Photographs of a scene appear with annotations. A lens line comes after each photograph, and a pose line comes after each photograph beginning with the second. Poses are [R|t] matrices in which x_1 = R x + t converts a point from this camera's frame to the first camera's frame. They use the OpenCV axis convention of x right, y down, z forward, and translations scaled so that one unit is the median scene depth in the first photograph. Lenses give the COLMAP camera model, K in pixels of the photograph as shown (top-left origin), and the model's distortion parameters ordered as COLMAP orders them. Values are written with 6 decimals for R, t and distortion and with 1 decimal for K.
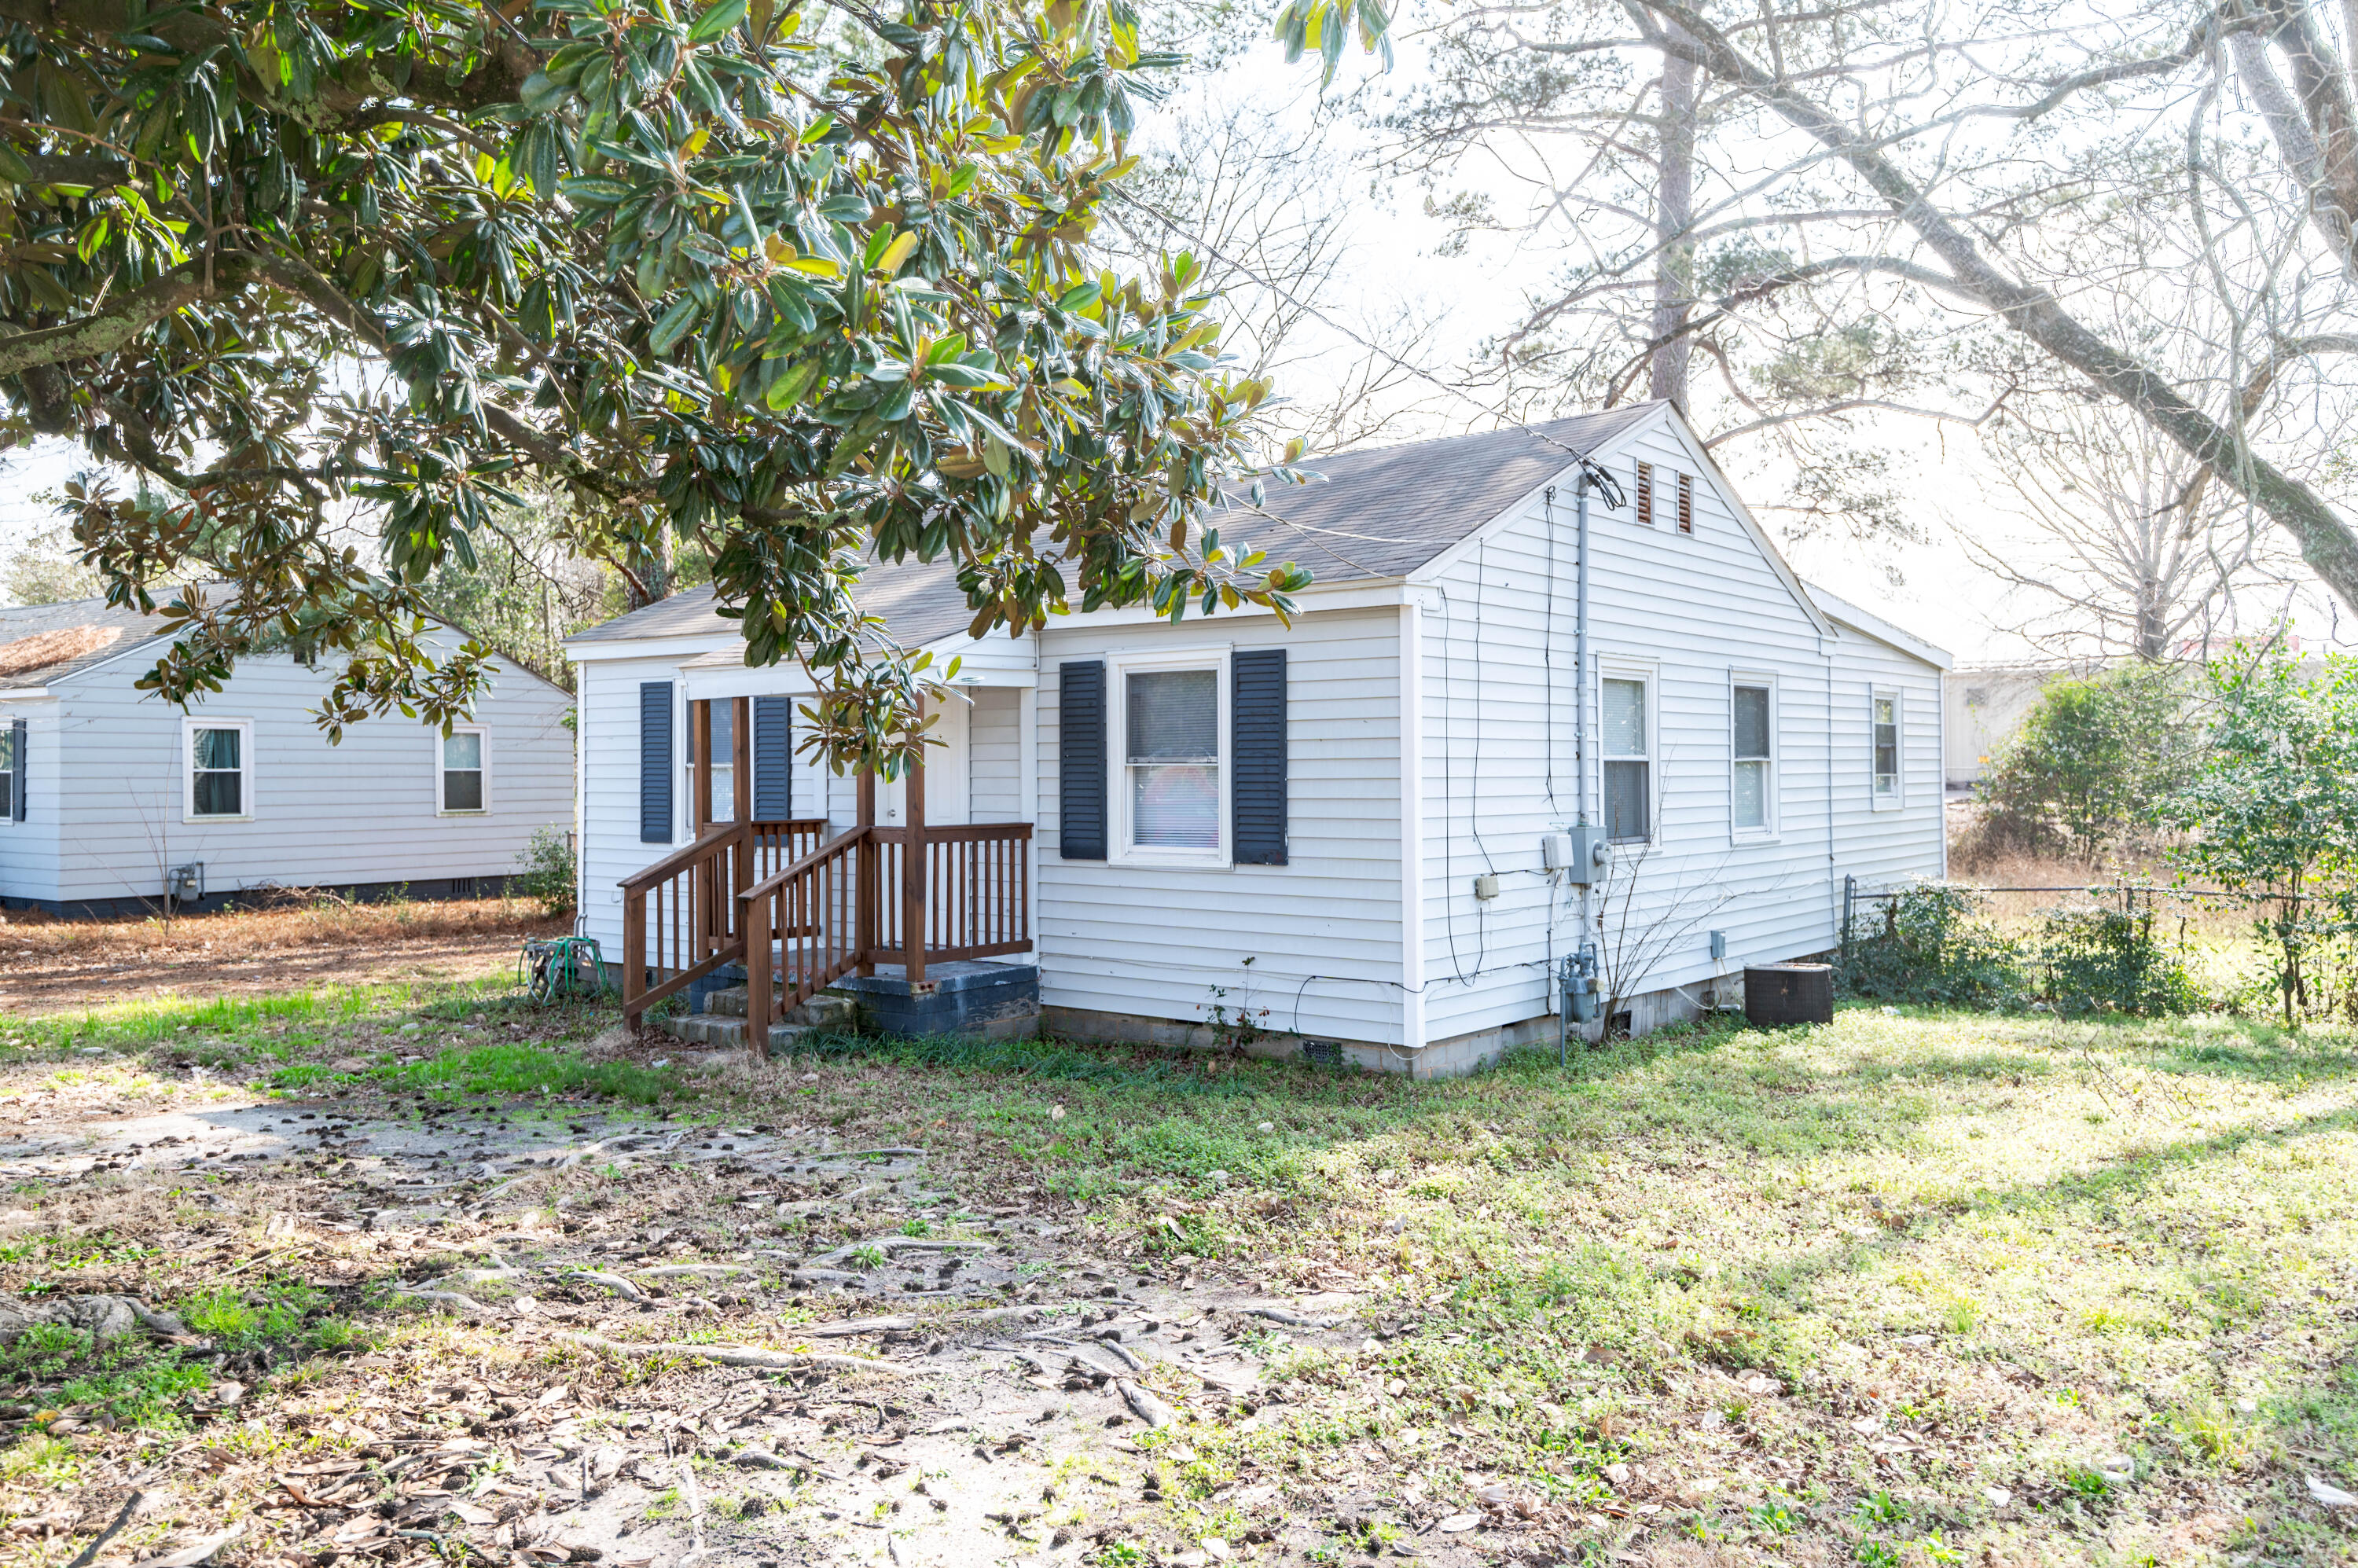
lens RADIAL K [[1049.1, 0, 1179.0], [0, 1049.1, 784.0], [0, 0, 1]] dist [0.024904, -0.000139]
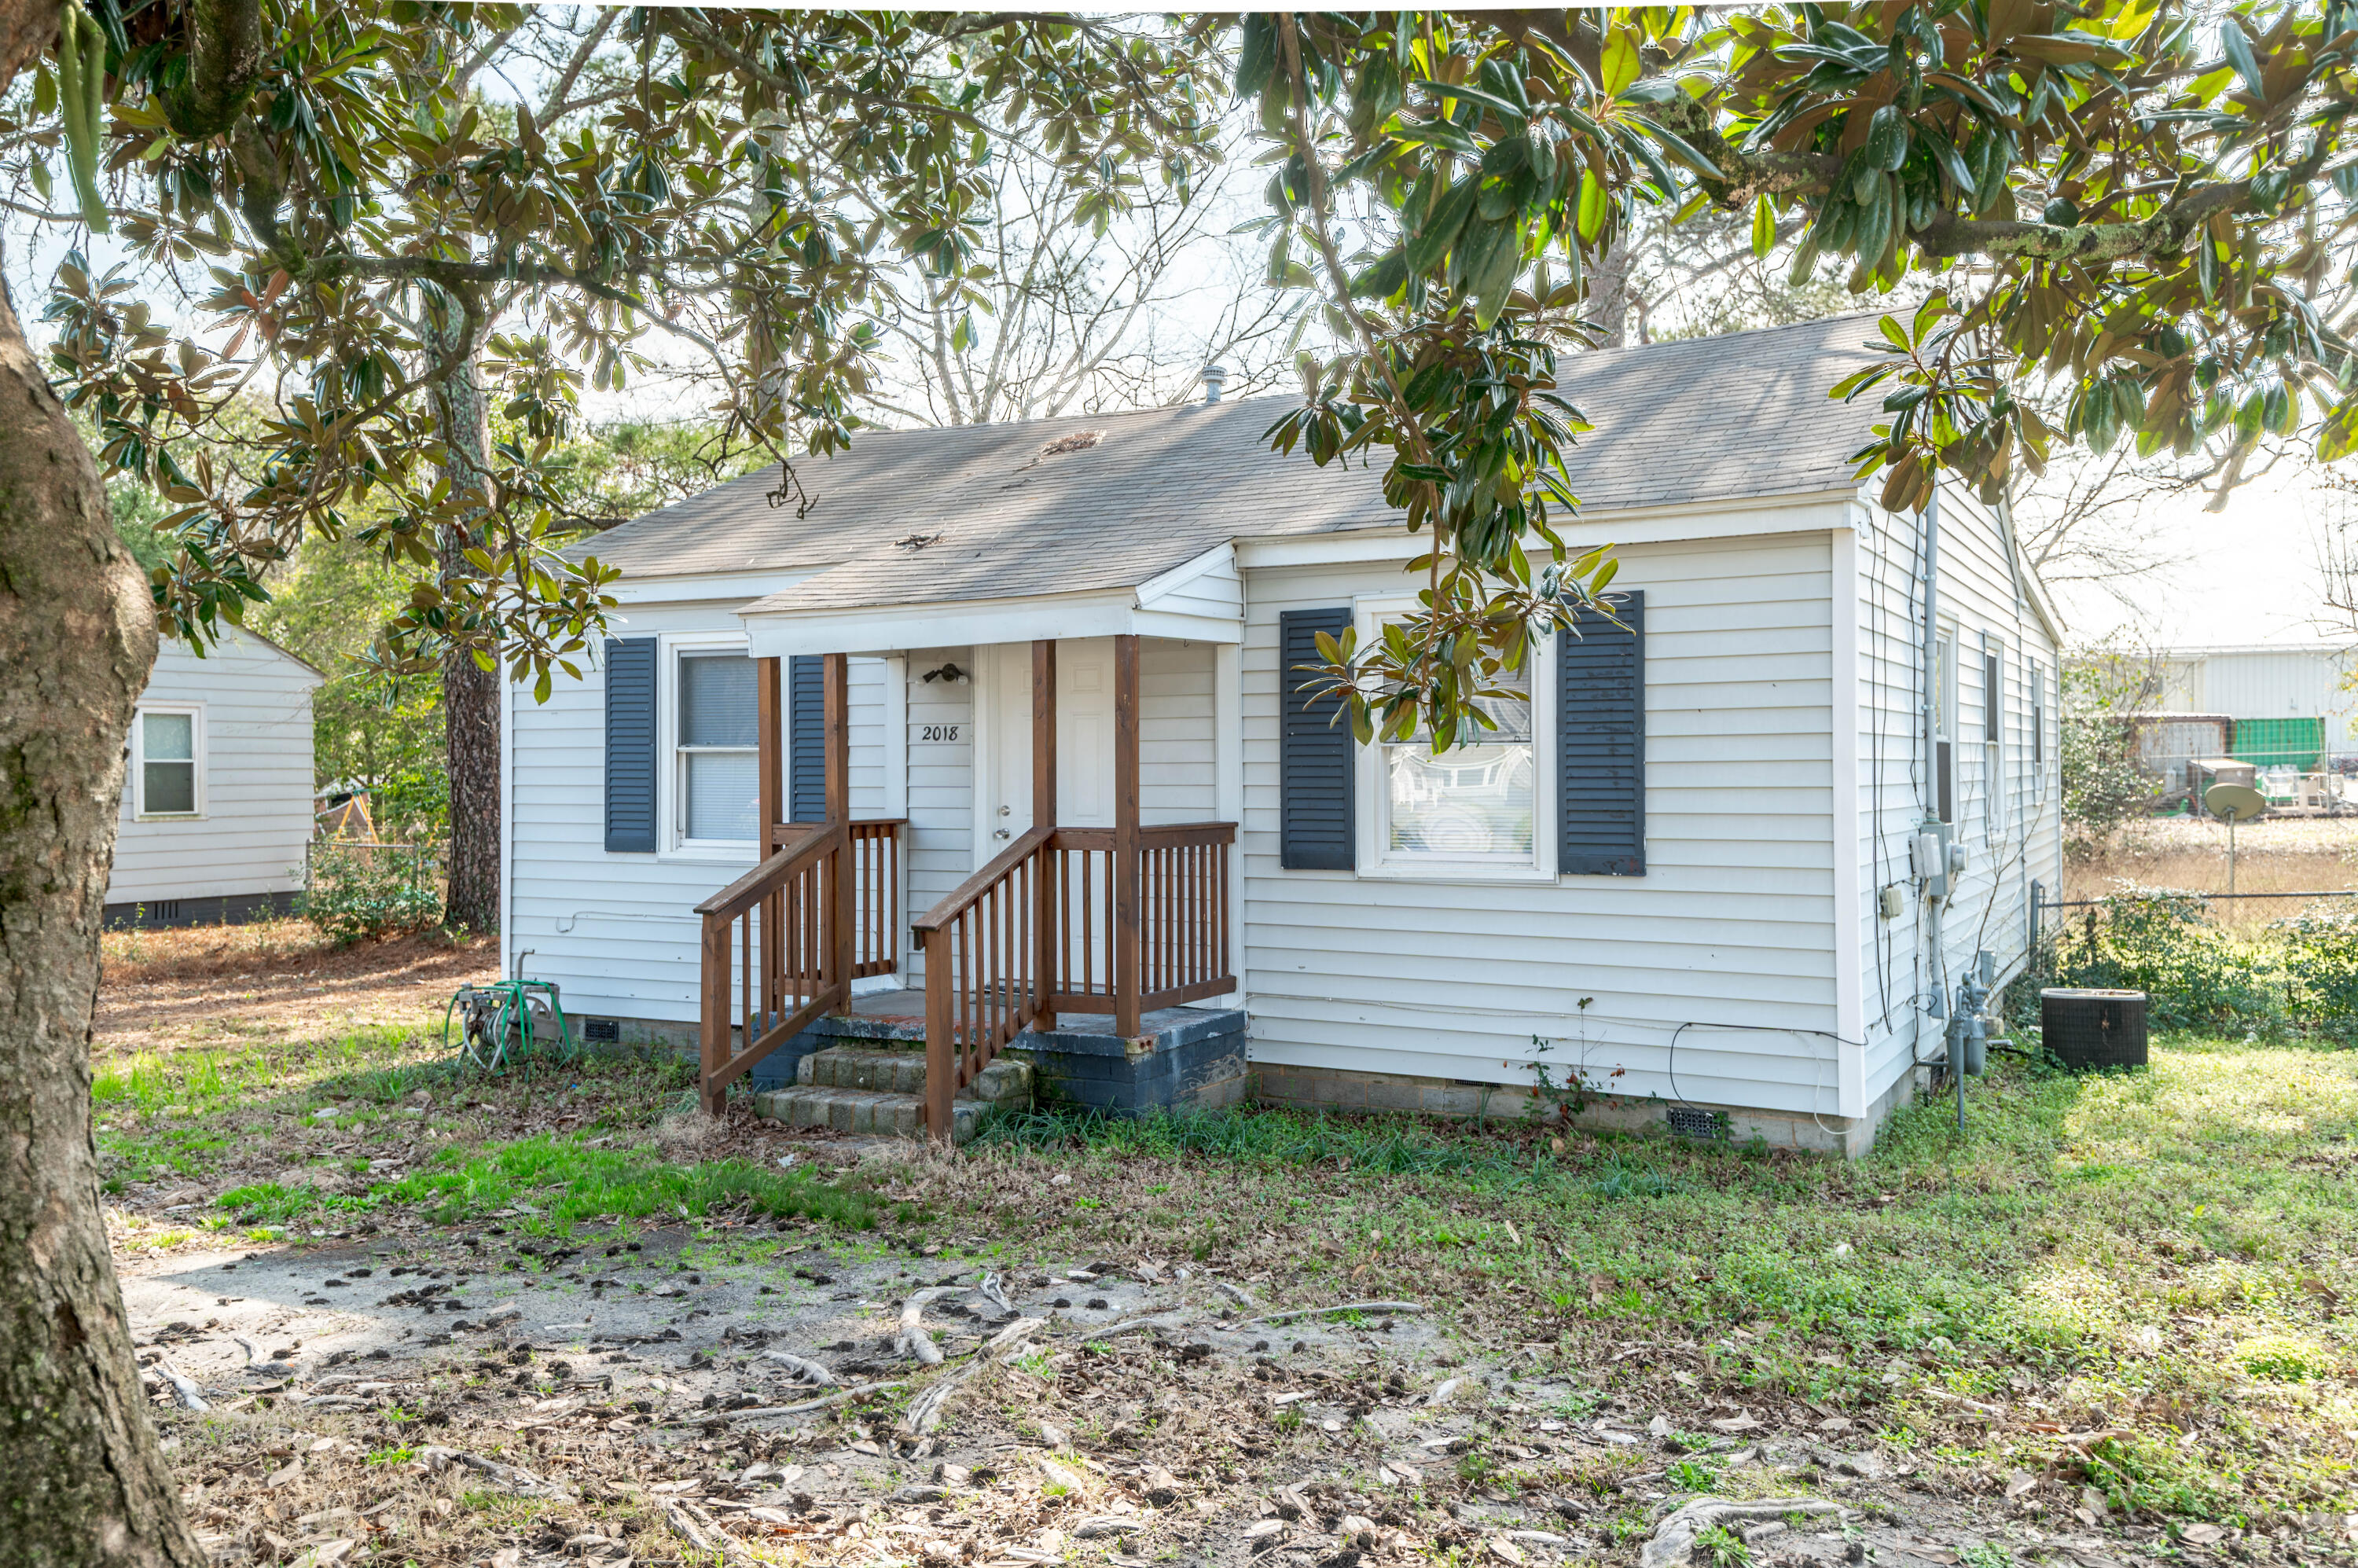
lens RADIAL K [[1217.7, 0, 1179.0], [0, 1217.7, 784.0], [0, 0, 1]] dist [0.049012, -0.000013]
pose [[0.995635, -0.002874, 0.093288, -0.284809], [0.002367, 0.999982, 0.005553, 0.004761], [-0.093302, -0.005307, 0.995624, 0.137980]]
